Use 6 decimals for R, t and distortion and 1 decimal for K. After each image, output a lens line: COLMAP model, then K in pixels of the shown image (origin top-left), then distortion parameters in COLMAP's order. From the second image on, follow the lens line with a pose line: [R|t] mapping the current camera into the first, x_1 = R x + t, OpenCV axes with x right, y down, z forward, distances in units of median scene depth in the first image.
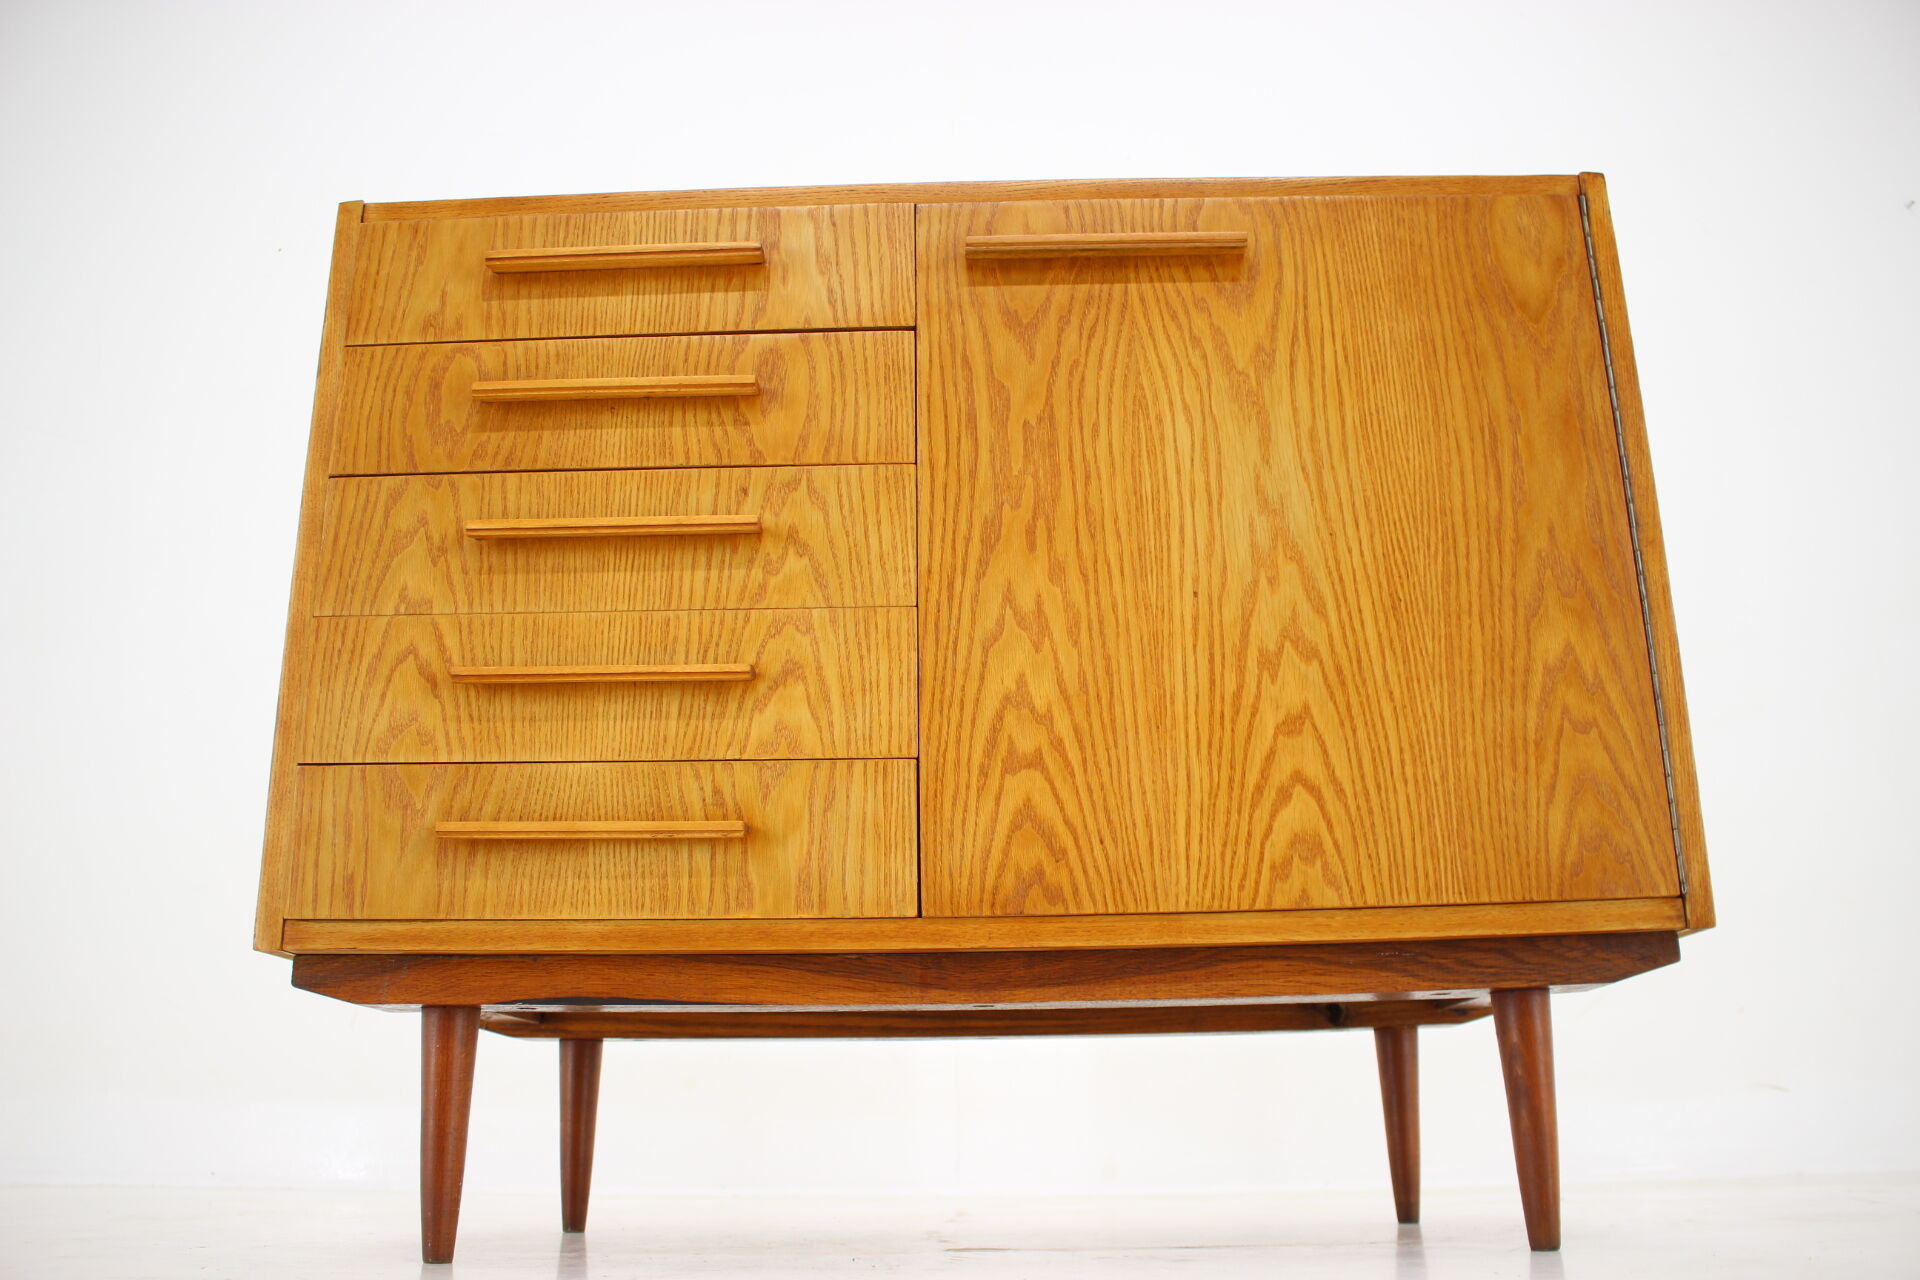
lens RADIAL K [[1570.1, 0, 958.8], [0, 1570.1, 653.5], [0, 0, 1]] dist [-0.141834, 0.079193]
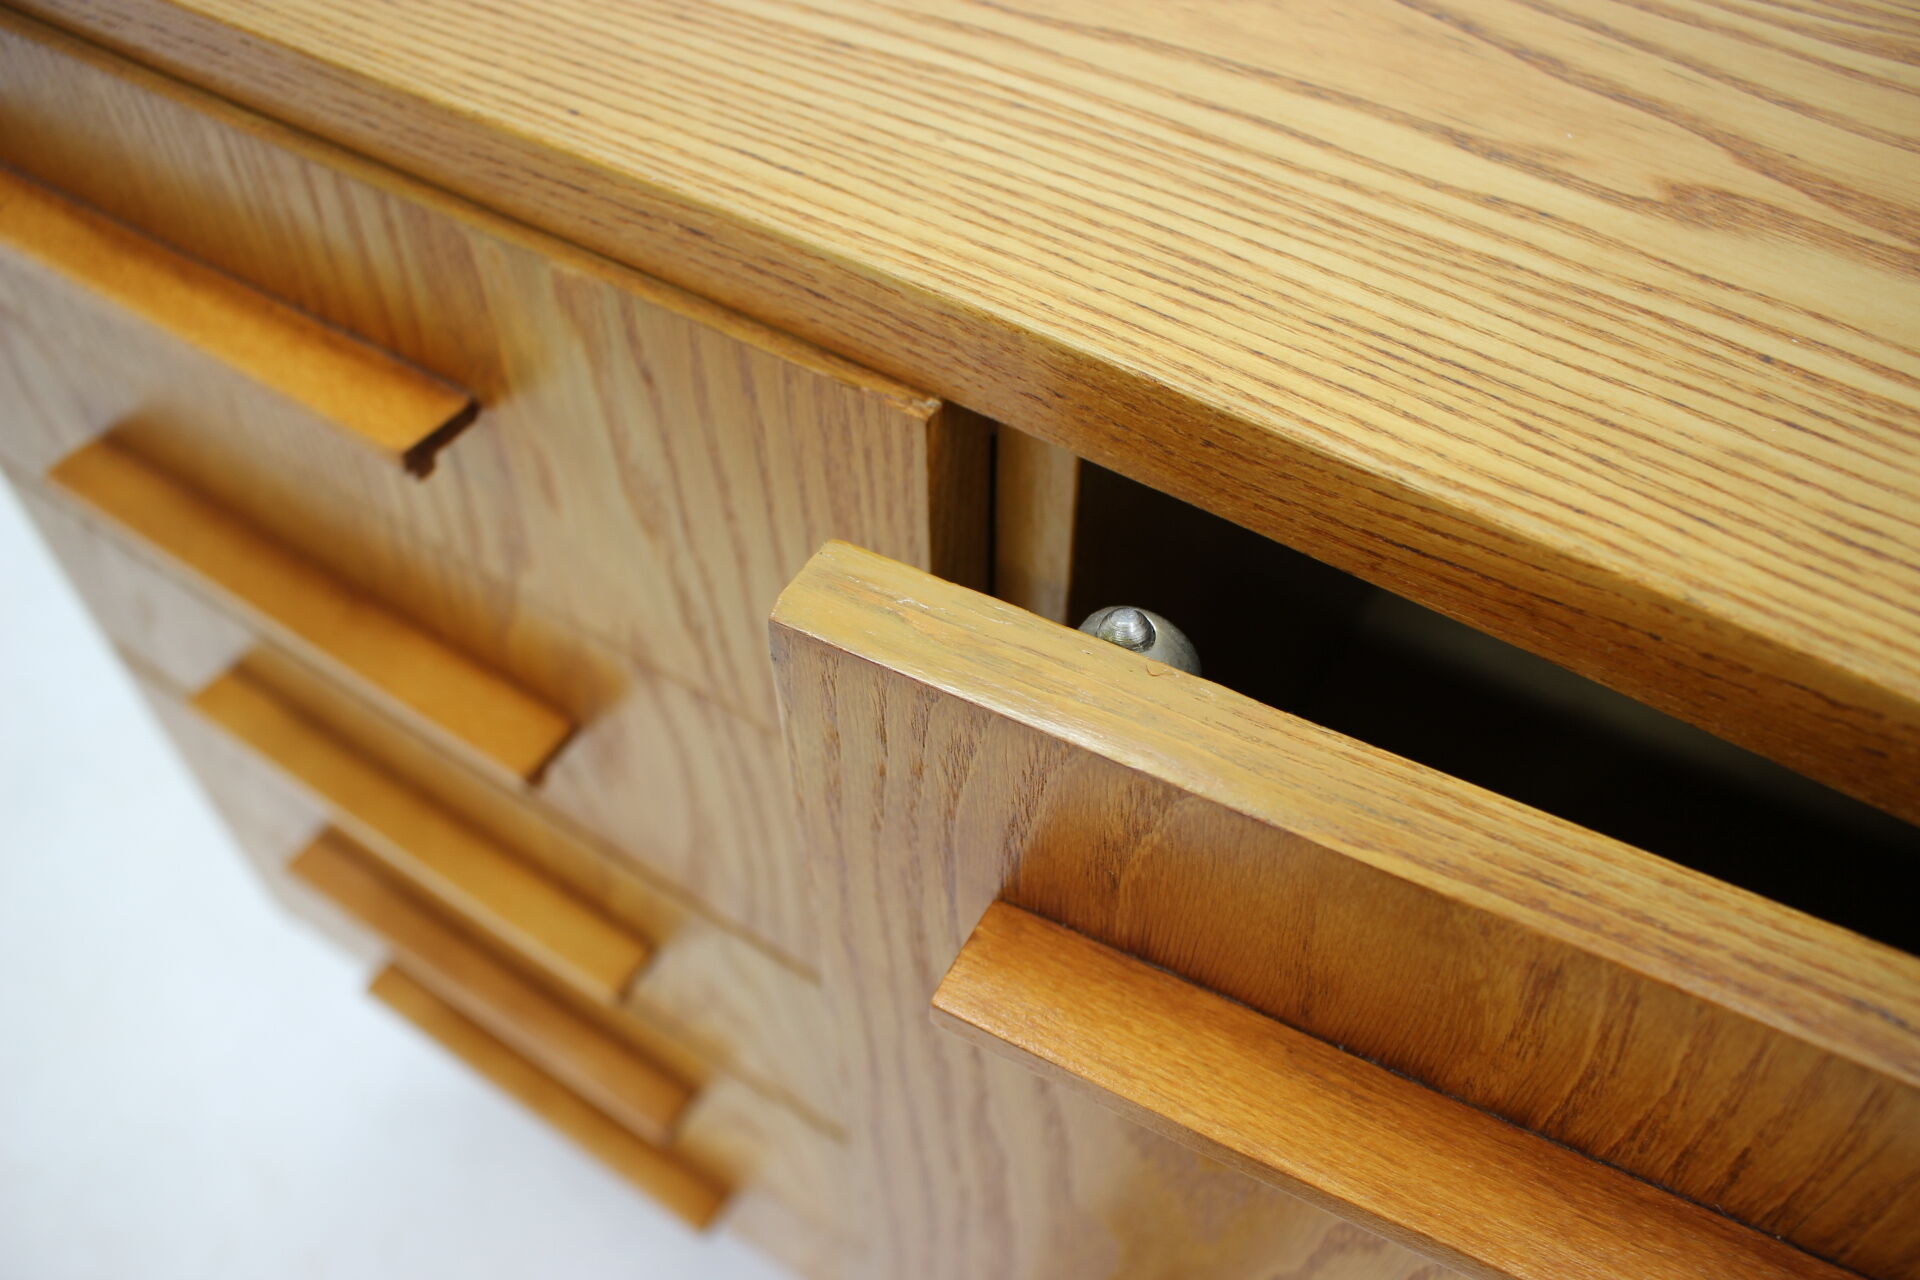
lens RADIAL K [[1570.1, 0, 953.8], [0, 1570.1, 629.2], [0, 0, 1]] dist [-0.141834, 0.079193]
pose [[0.845070, 0.406616, -0.347159, 0.061551], [0.151698, 0.440277, 0.884954, -0.494381], [0.512683, -0.800512, 0.310382, 0.979822]]
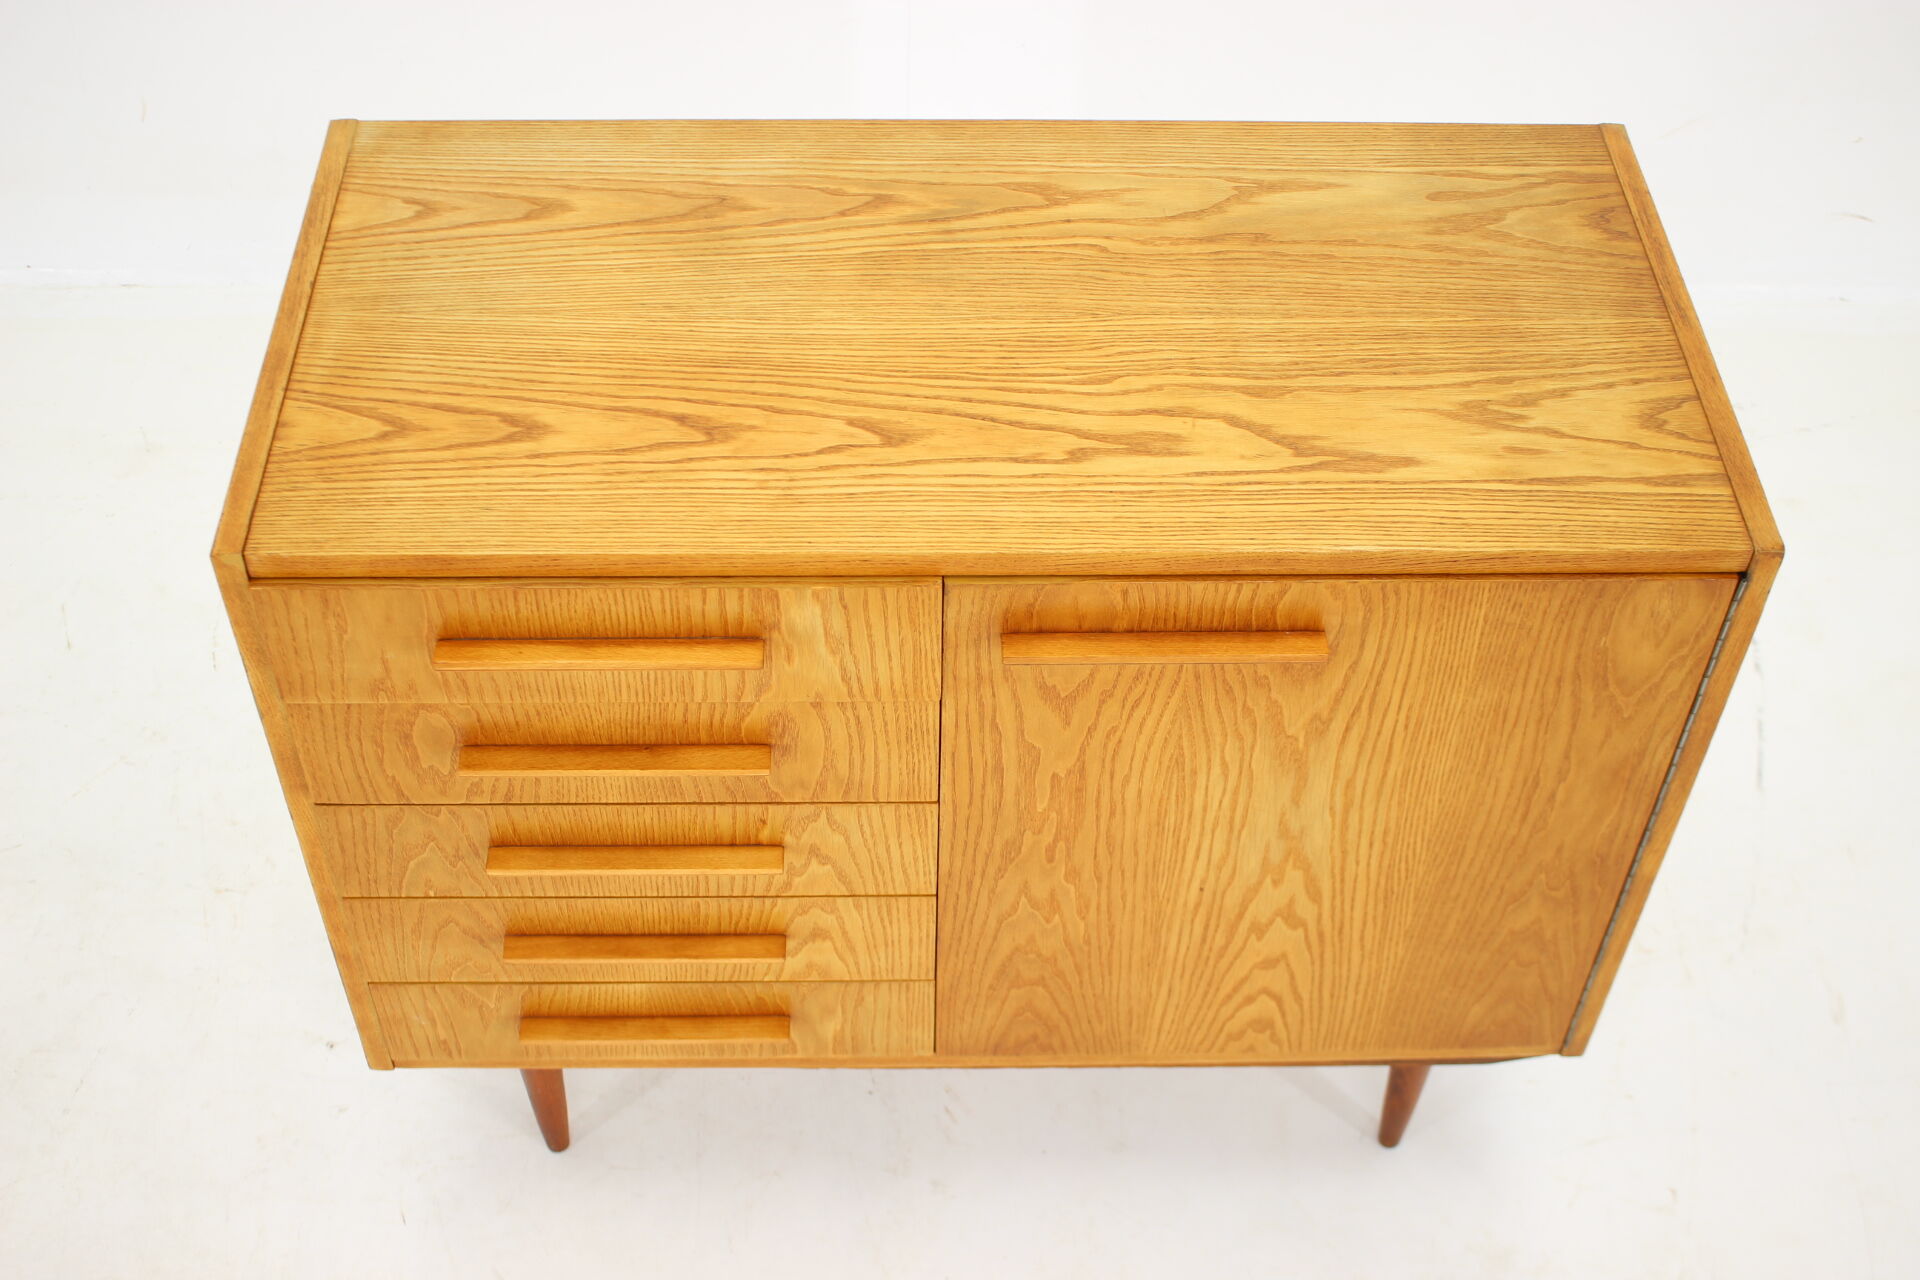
lens RADIAL K [[2312.1, 0, 957.6], [0, 2312.1, 660.7], [0, 0, 1]] dist [-0.093304, 0.000000]
pose [[0.998206, -0.016765, 0.057486, -0.097834], [-0.044418, 0.436537, 0.898589, -1.468308], [-0.040159, -0.899530, 0.435009, 0.460995]]
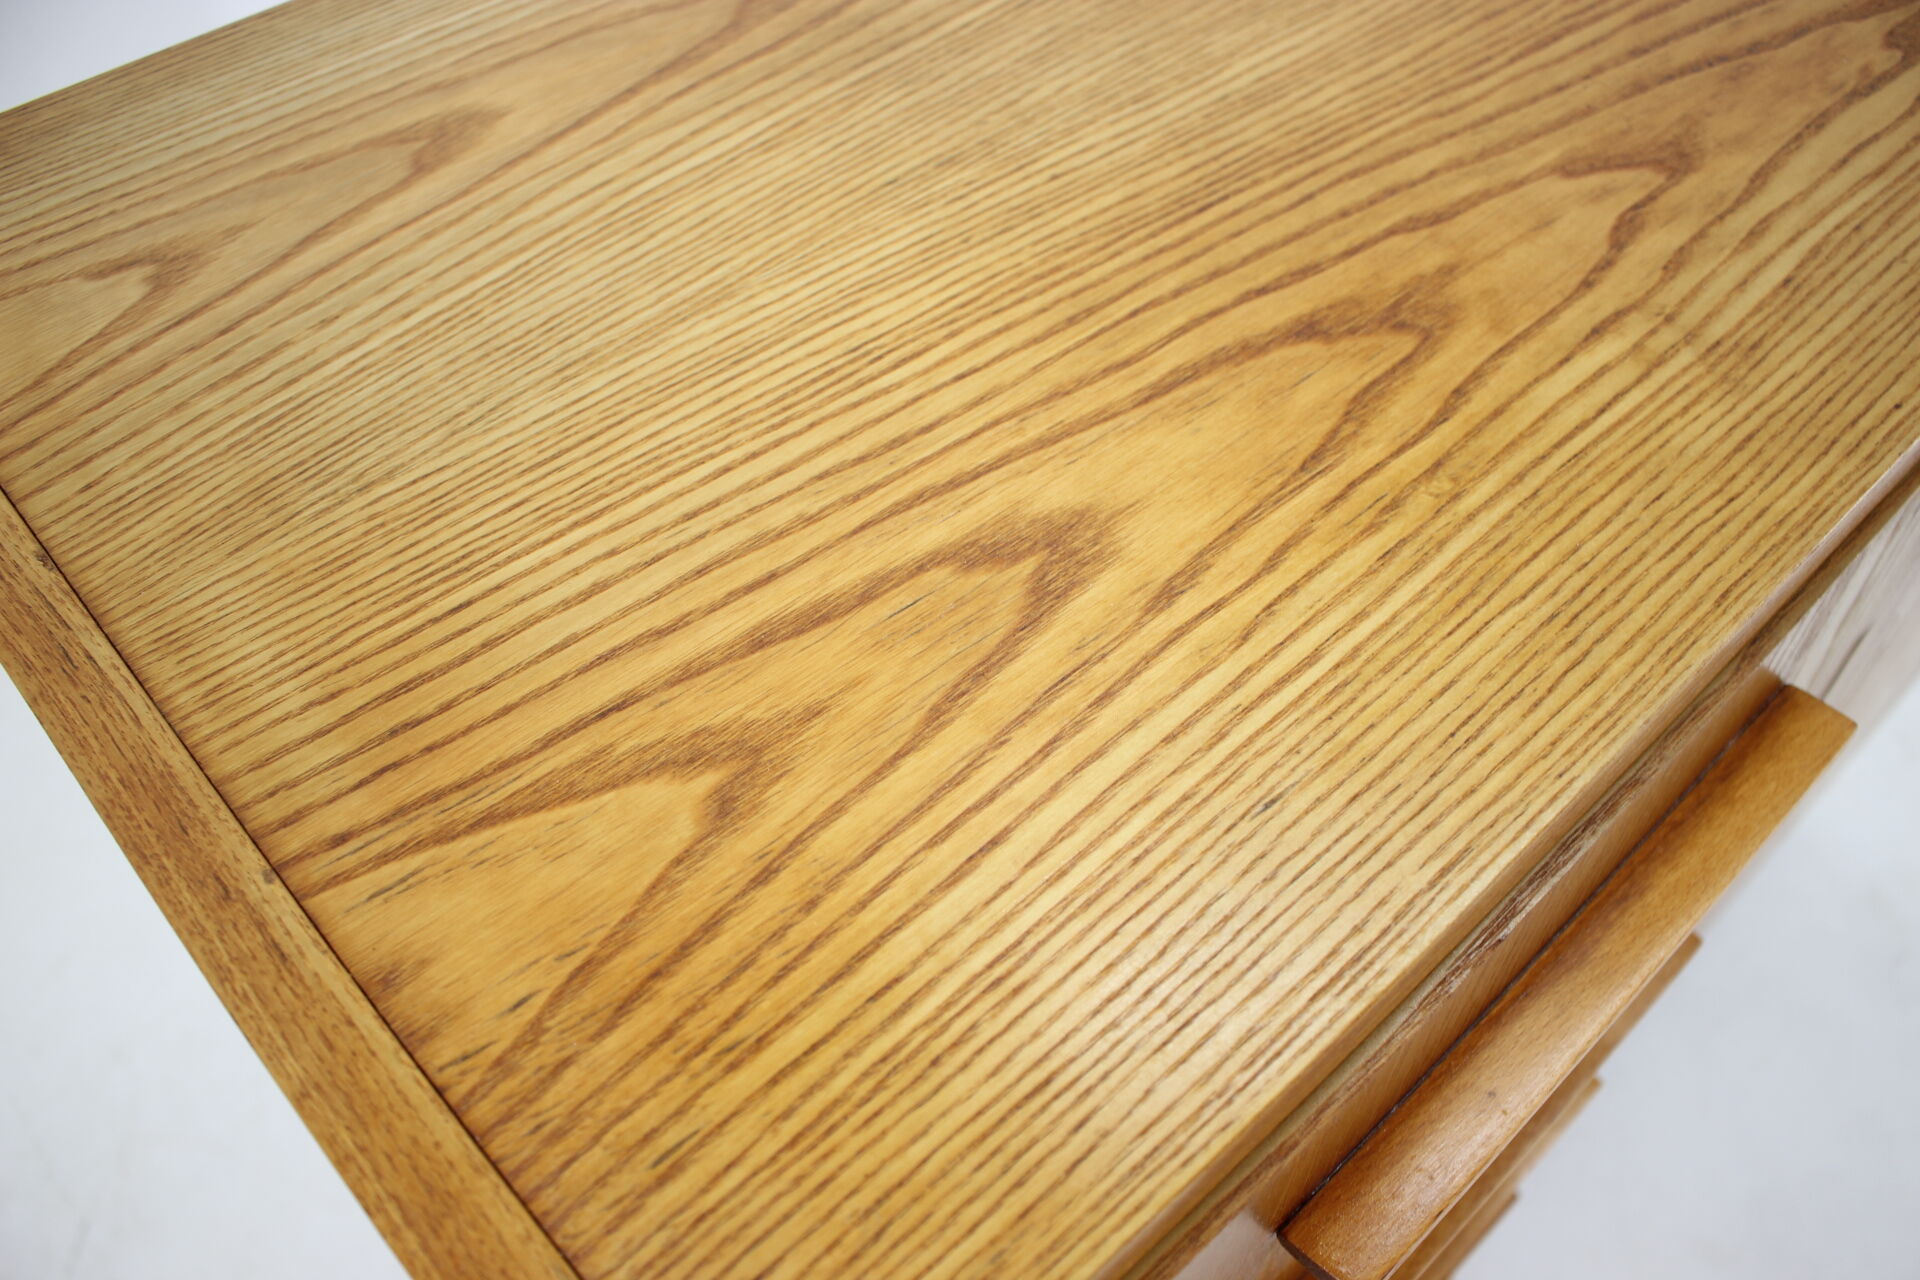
lens RADIAL K [[1570.1, 0, 932.0], [0, 1570.1, 678.1], [0, 0, 1]] dist [-0.141834, 0.079193]
pose [[0.718902, -0.536615, 0.441842, -0.436900], [-0.195423, 0.453978, 0.869318, -0.543164], [-0.667076, -0.711301, 0.221499, 1.116514]]
